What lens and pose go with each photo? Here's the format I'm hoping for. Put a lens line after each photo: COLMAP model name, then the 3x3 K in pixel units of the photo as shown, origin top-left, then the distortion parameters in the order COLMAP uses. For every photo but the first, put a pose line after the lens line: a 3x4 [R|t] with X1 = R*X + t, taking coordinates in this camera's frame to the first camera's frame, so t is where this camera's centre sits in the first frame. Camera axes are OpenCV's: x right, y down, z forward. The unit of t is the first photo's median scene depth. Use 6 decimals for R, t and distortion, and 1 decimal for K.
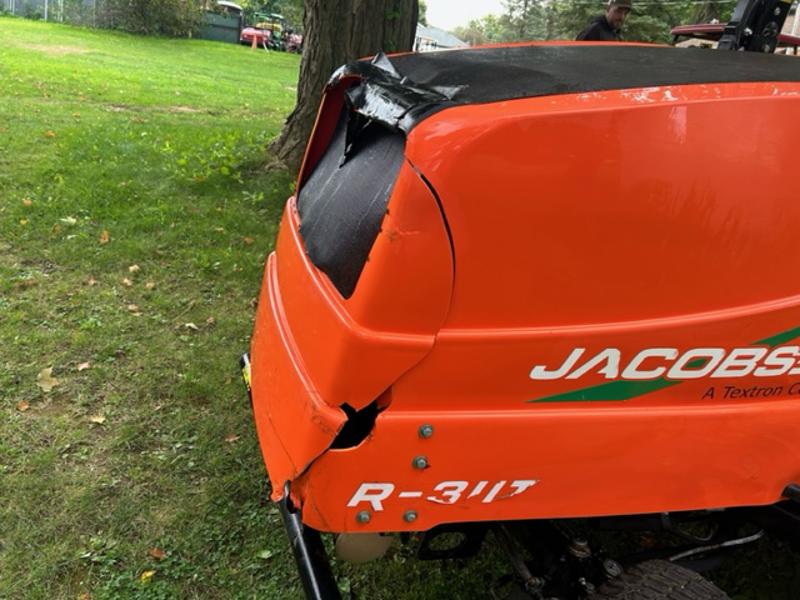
lens RADIAL K [[615.9, 0, 396.4], [0, 615.9, 302.9], [0, 0, 1]] dist [0.055006, -0.056102]
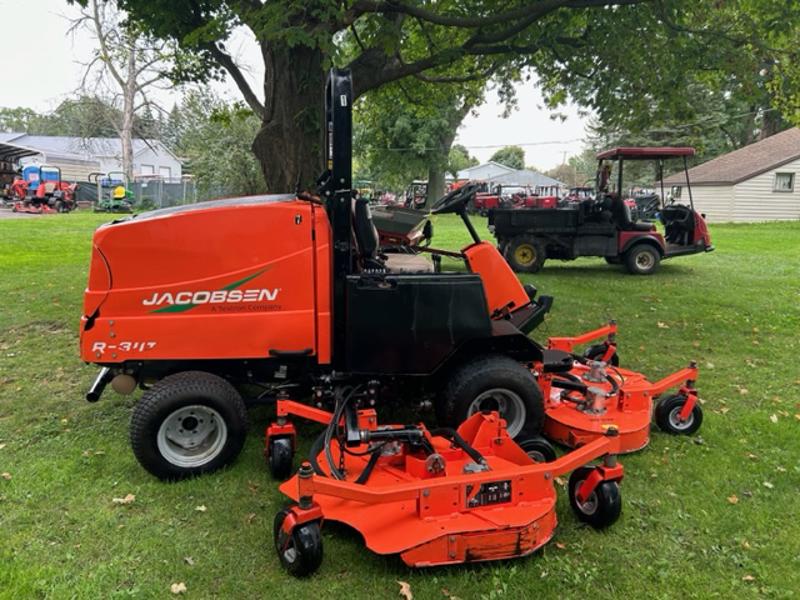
lens RADIAL K [[615.9, 0, 396.4], [0, 615.9, 302.9], [0, 0, 1]] dist [0.055006, -0.056102]
pose [[0.976386, -0.101068, -0.190933, 2.000072], [0.056338, 0.972356, -0.226604, 0.867440], [0.208558, 0.210497, 0.955089, -1.697973]]
